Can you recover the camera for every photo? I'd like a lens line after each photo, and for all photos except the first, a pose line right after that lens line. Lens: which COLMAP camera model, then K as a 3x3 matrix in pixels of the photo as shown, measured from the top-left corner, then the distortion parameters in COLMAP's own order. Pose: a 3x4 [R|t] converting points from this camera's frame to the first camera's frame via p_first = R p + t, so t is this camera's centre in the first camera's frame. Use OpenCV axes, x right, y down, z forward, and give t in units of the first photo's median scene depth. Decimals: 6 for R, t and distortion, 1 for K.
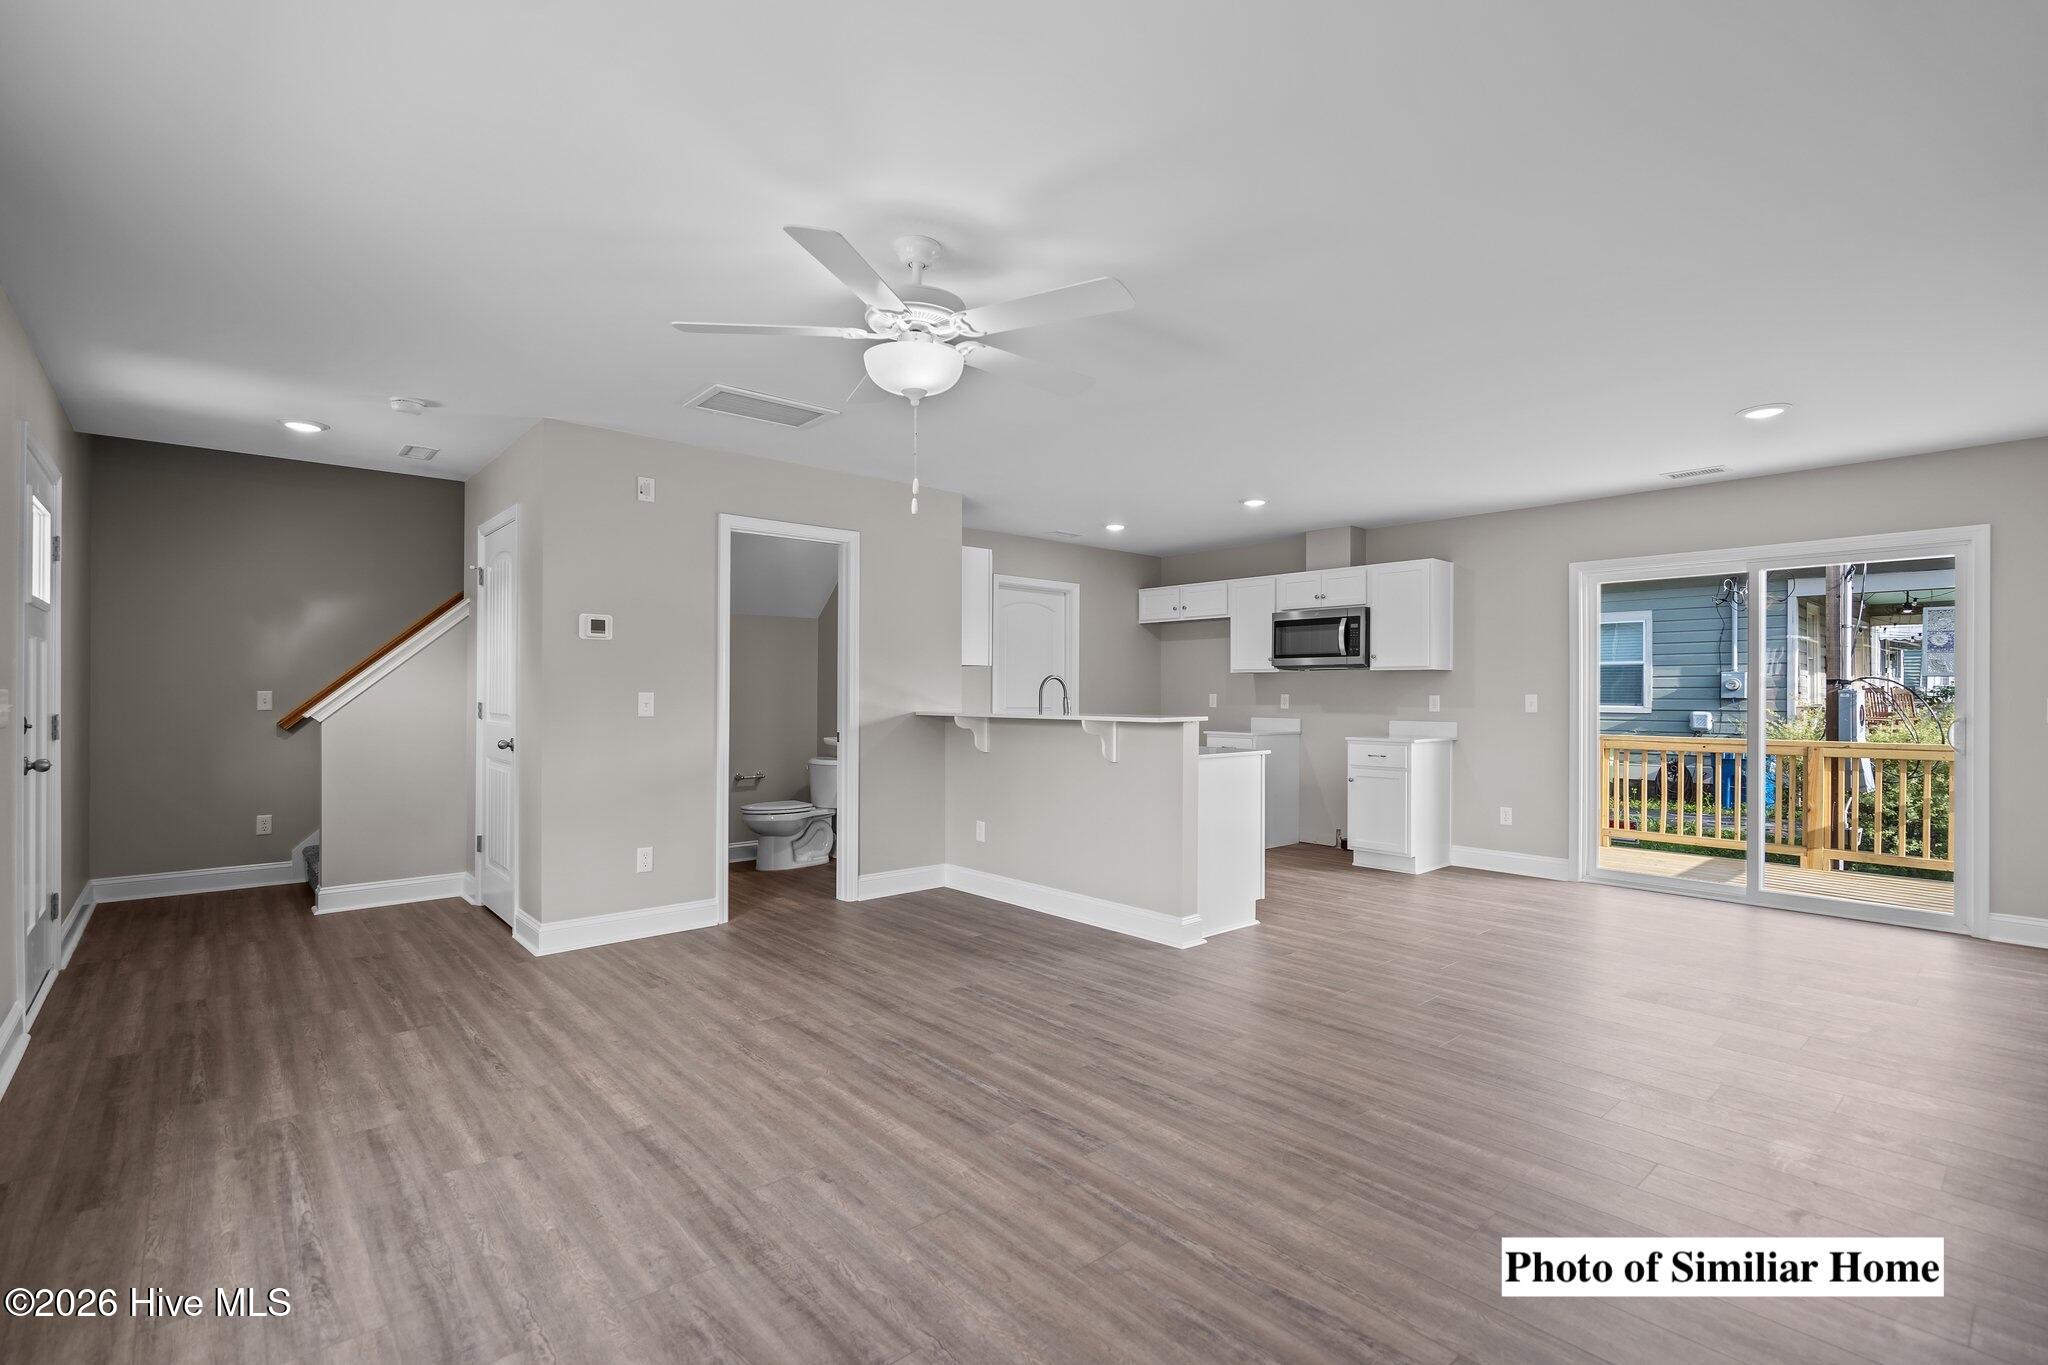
lens RADIAL K [[943.7, 0, 1025.6], [0, 943.7, 685.7], [0, 0, 1]] dist [-0.008107, 0.002059]
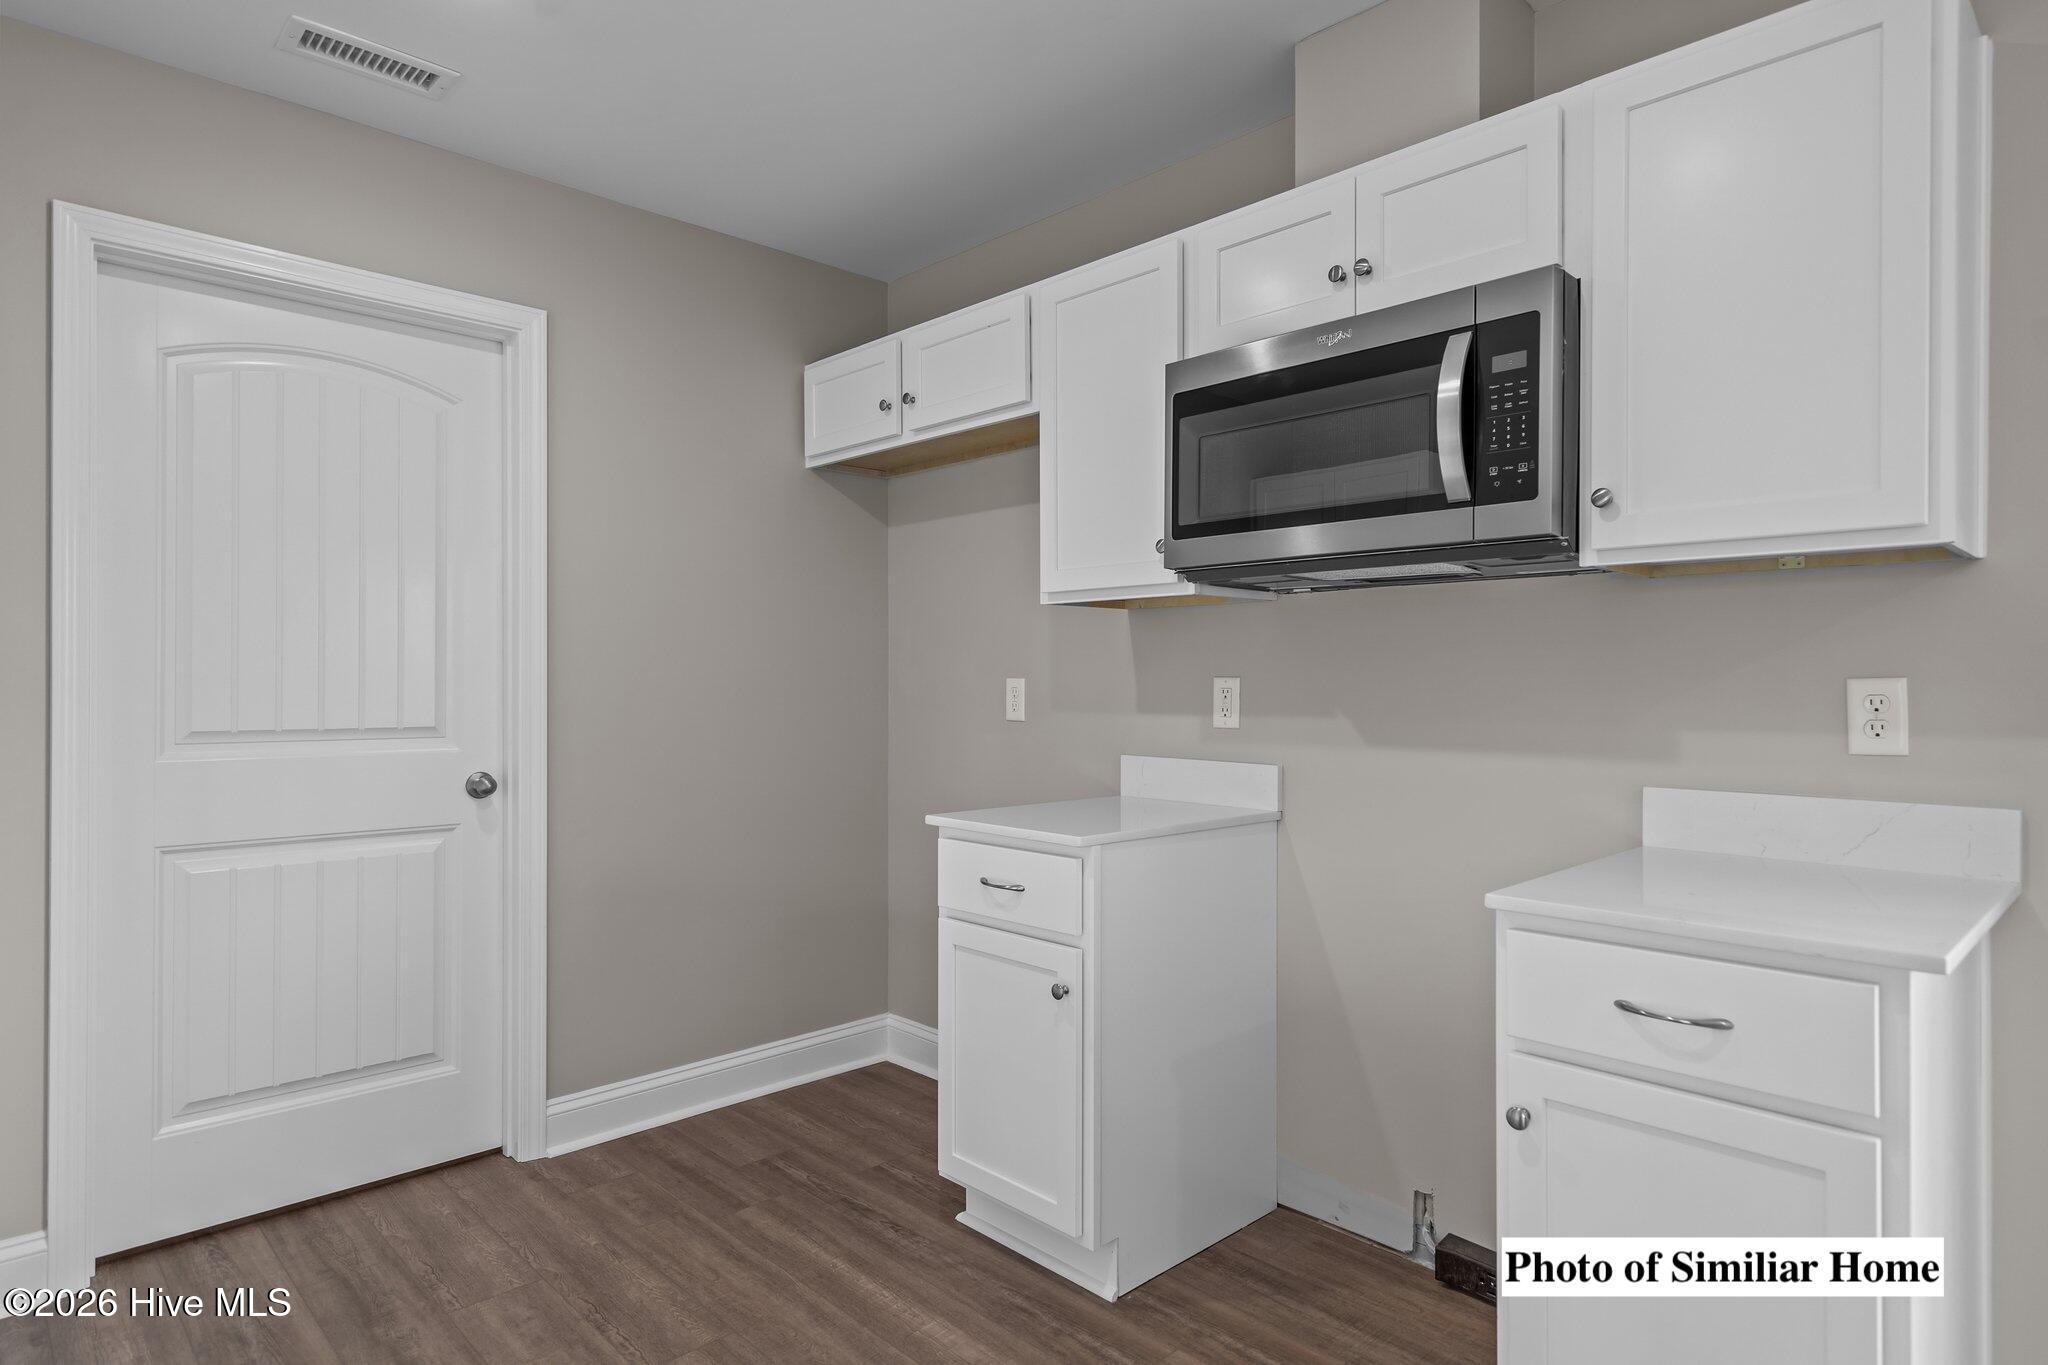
lens RADIAL K [[1130.4, 0, 1034.9], [0, 1130.4, 682.0], [0, 0, 1]] dist [0.001322, -0.000547]
pose [[0.999121, -0.004774, 0.041642, 0.324265], [0.004319, 0.999930, 0.011016, 0.009770], [-0.041691, -0.010827, 0.999072, 1.056985]]
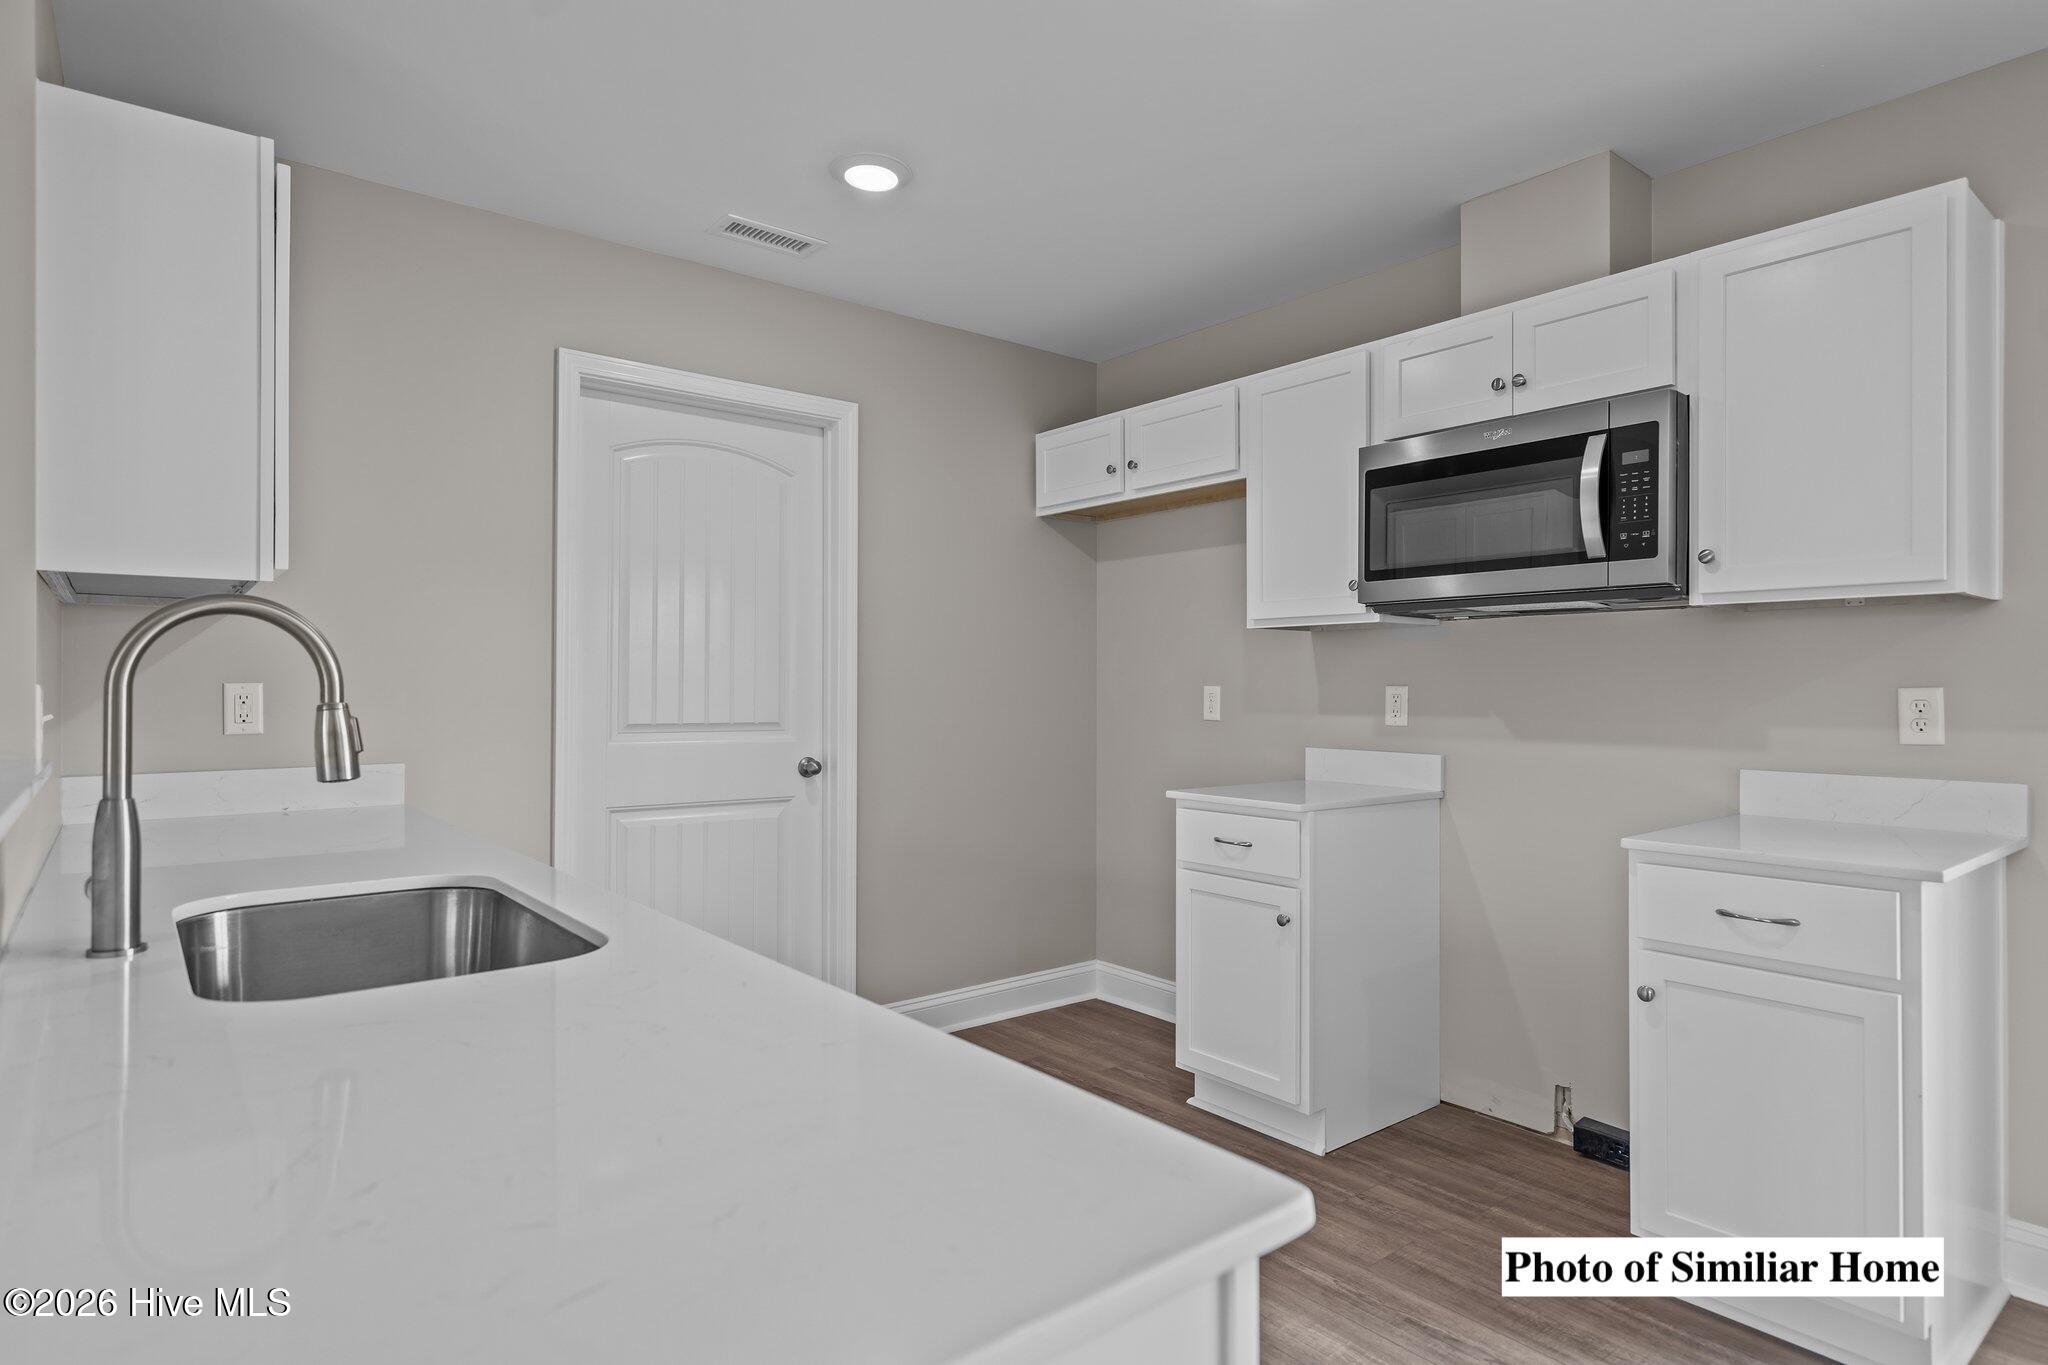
lens RADIAL K [[1130.4, 0, 1015.7], [0, 1130.4, 679.8], [0, 0, 1]] dist [0.001322, -0.000547]
pose [[0.998897, -0.003368, -0.046837, 0.239310], [0.003506, 0.999990, 0.002882, 0.007630], [0.046827, -0.003043, 0.998898, 0.897898]]
